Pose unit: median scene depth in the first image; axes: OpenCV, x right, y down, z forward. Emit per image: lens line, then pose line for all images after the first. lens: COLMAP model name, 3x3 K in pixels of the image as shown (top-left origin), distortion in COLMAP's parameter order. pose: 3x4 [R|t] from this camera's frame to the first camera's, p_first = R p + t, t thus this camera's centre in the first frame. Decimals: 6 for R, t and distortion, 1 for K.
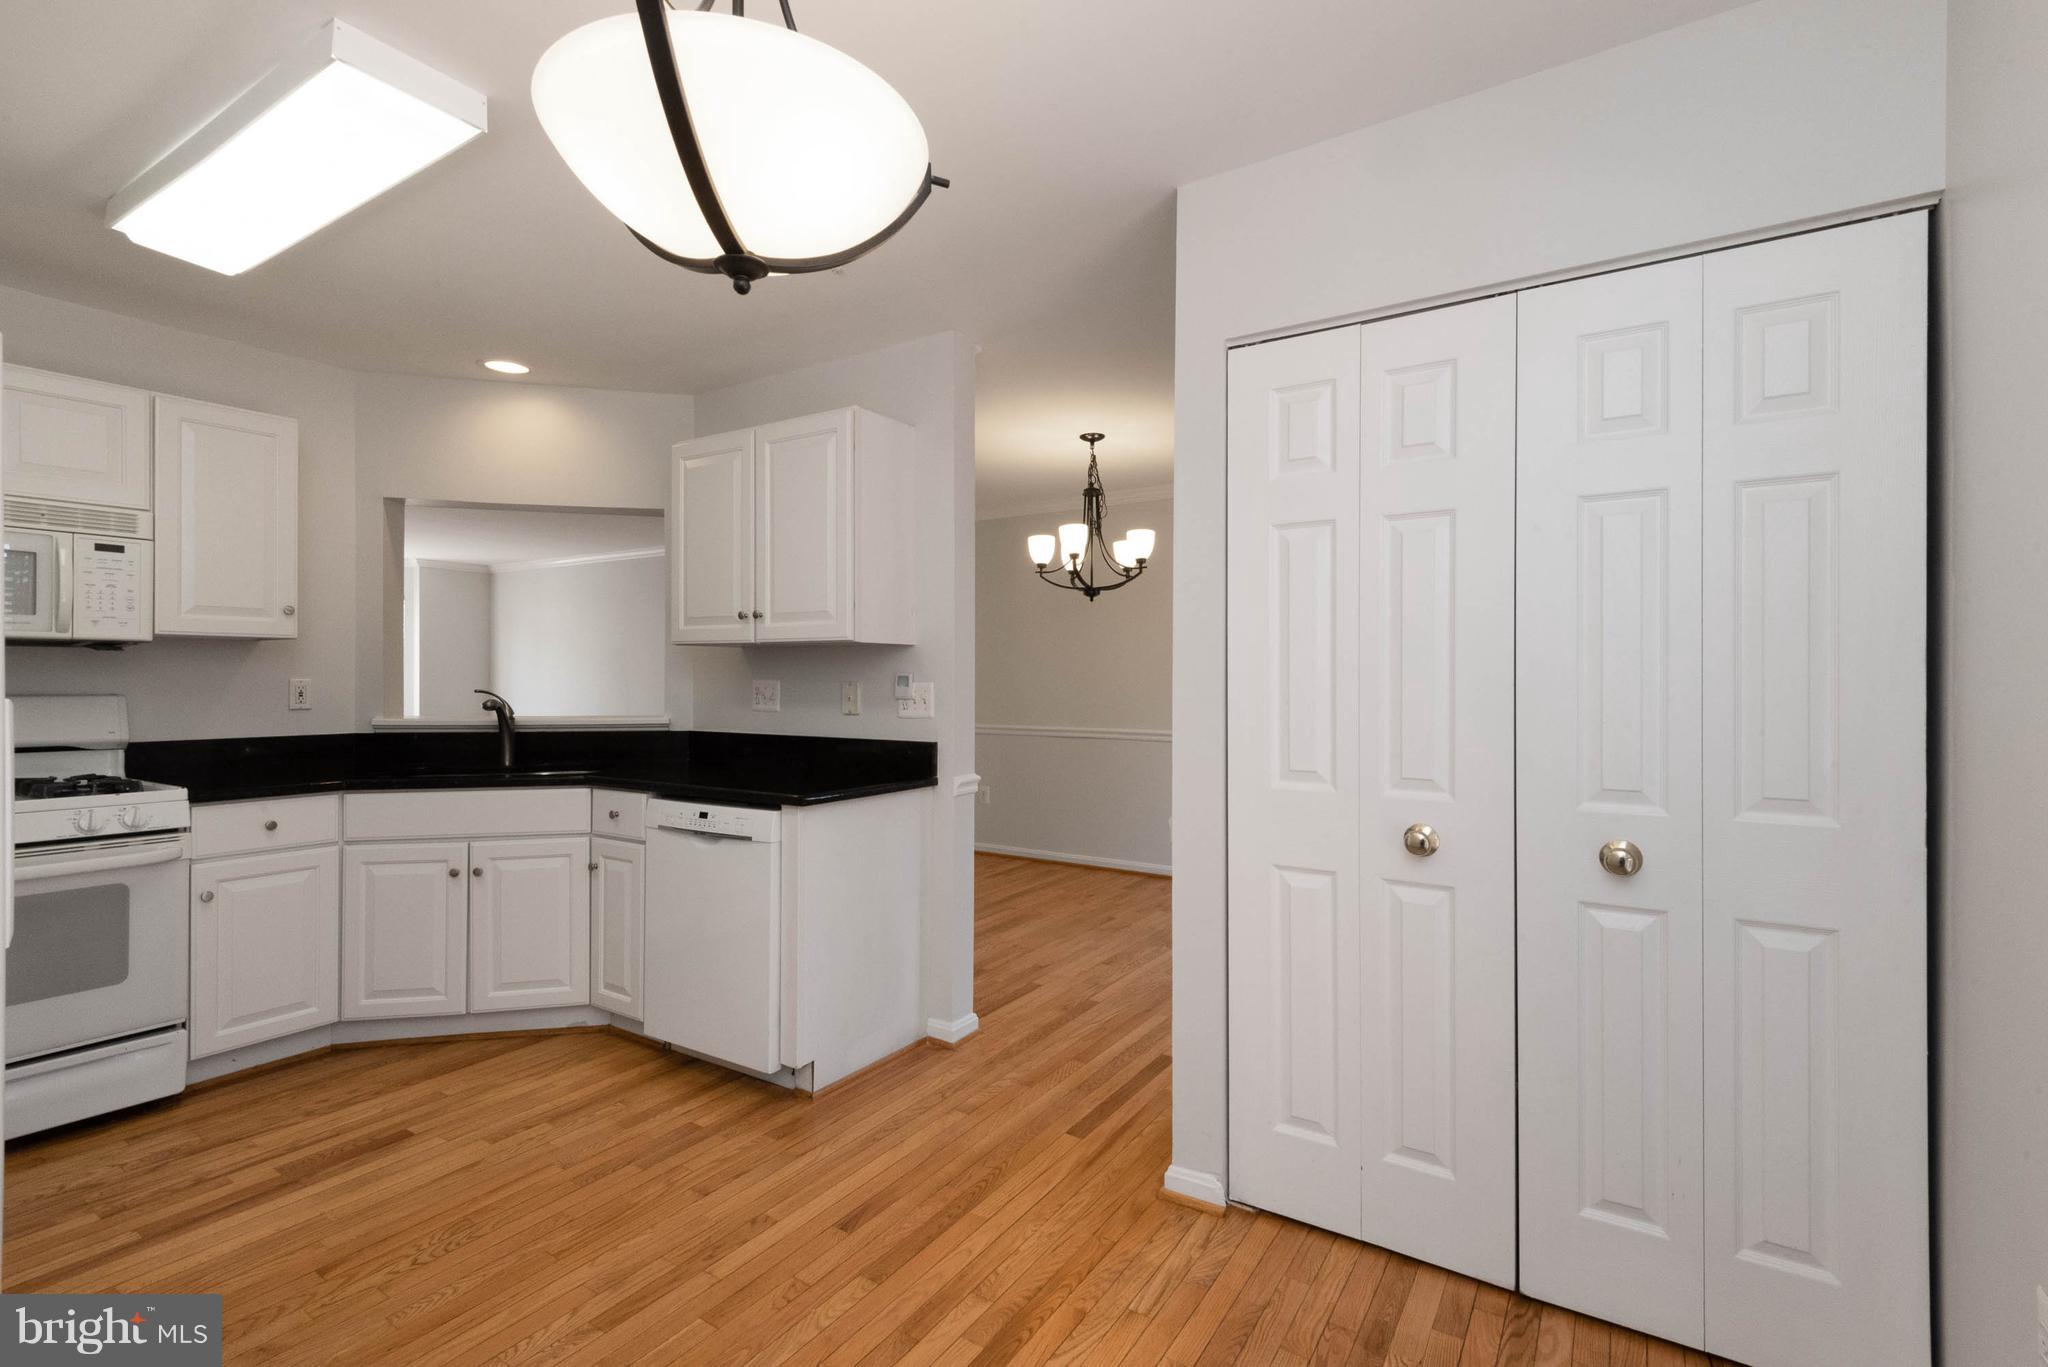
lens RADIAL K [[927.3, 0, 1045.3], [0, 927.3, 675.5], [0, 0, 1]] dist [0.004308, -0.004238]
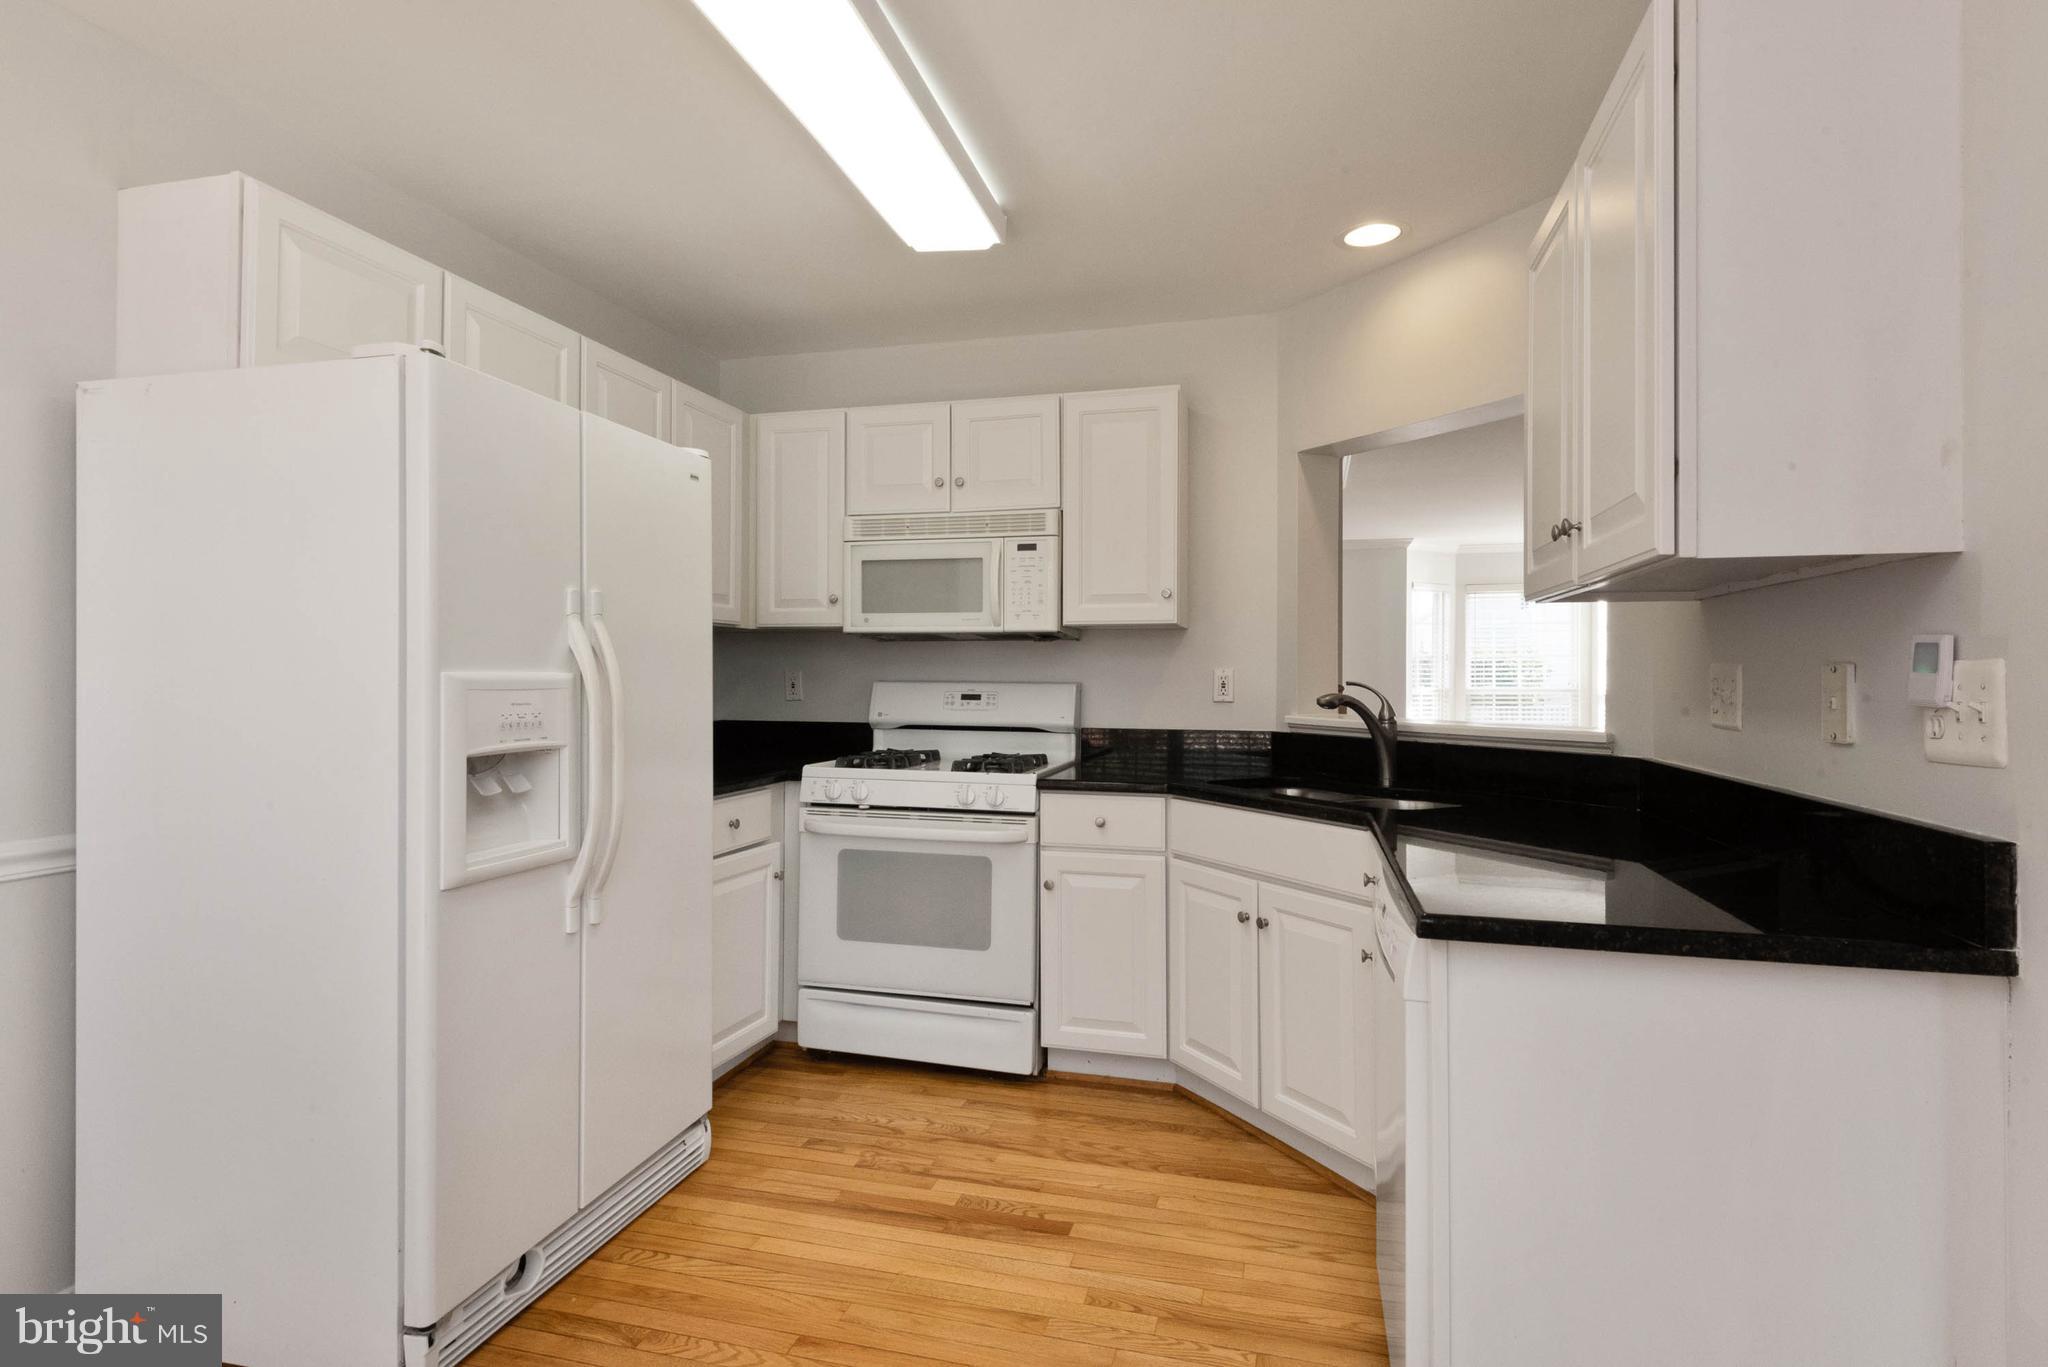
lens RADIAL K [[1051.7, 0, 1025.6], [0, 1051.7, 670.8], [0, 0, 1]] dist [0.033803, -0.002380]
pose [[0.283306, -0.006995, -0.959004, 0.154576], [-0.000376, 0.999973, -0.007405, 0.015154], [0.959029, 0.002458, 0.283296, 0.591381]]
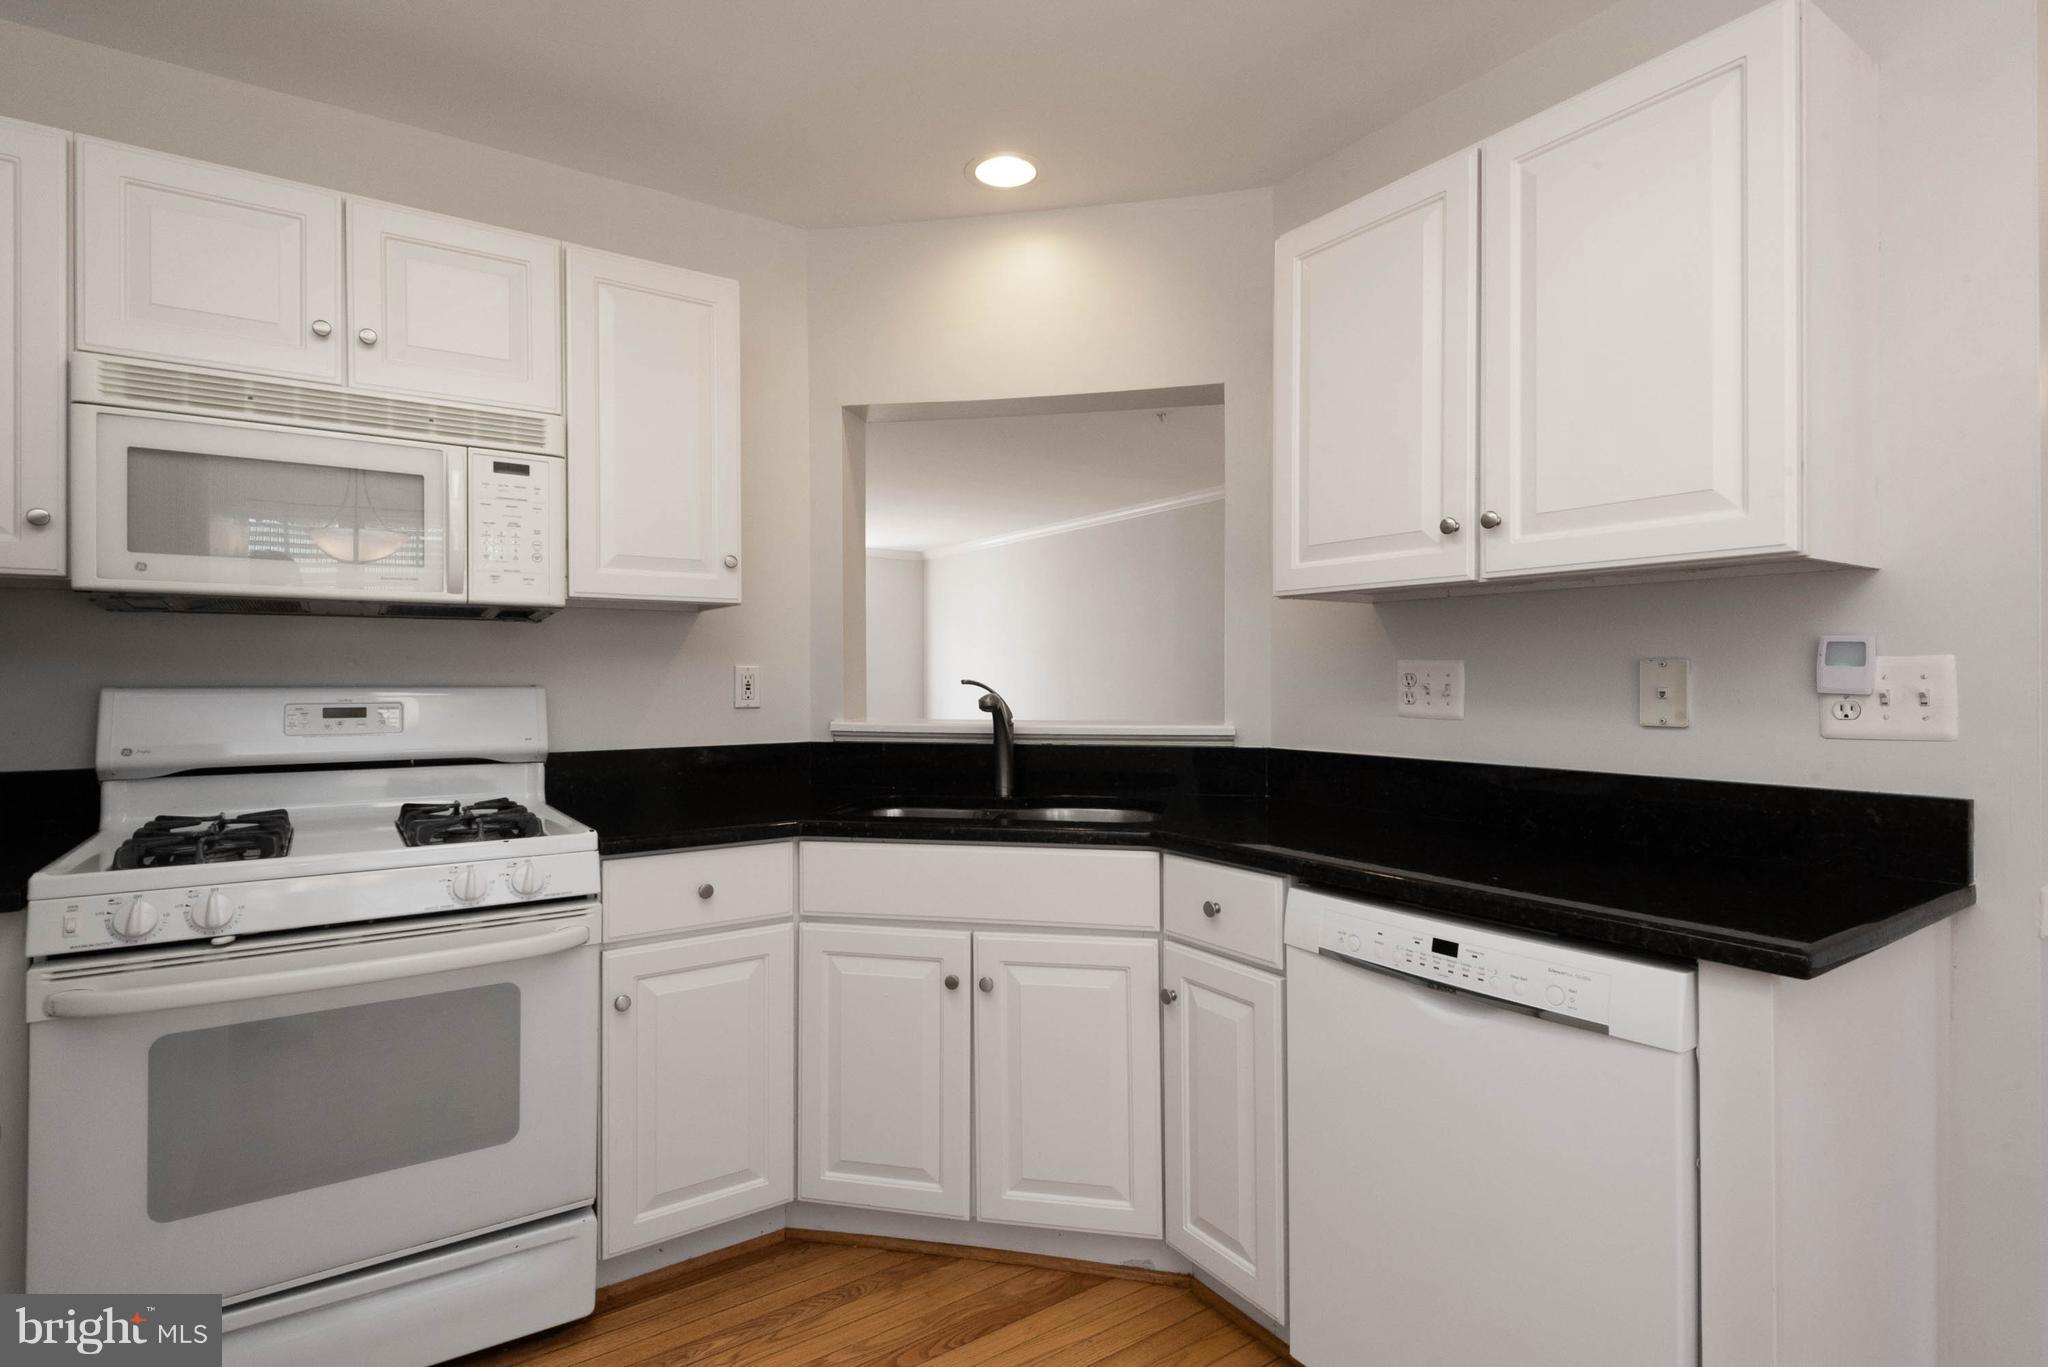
lens RADIAL K [[1017.3, 0, 1029.8], [0, 1017.3, 674.9], [0, 0, 1]] dist [0.016592, -0.001431]
pose [[0.912868, -0.005800, -0.408213, -0.328091], [0.007126, 0.999973, 0.001728, 0.013220], [0.408192, -0.004487, 0.912885, 0.430544]]
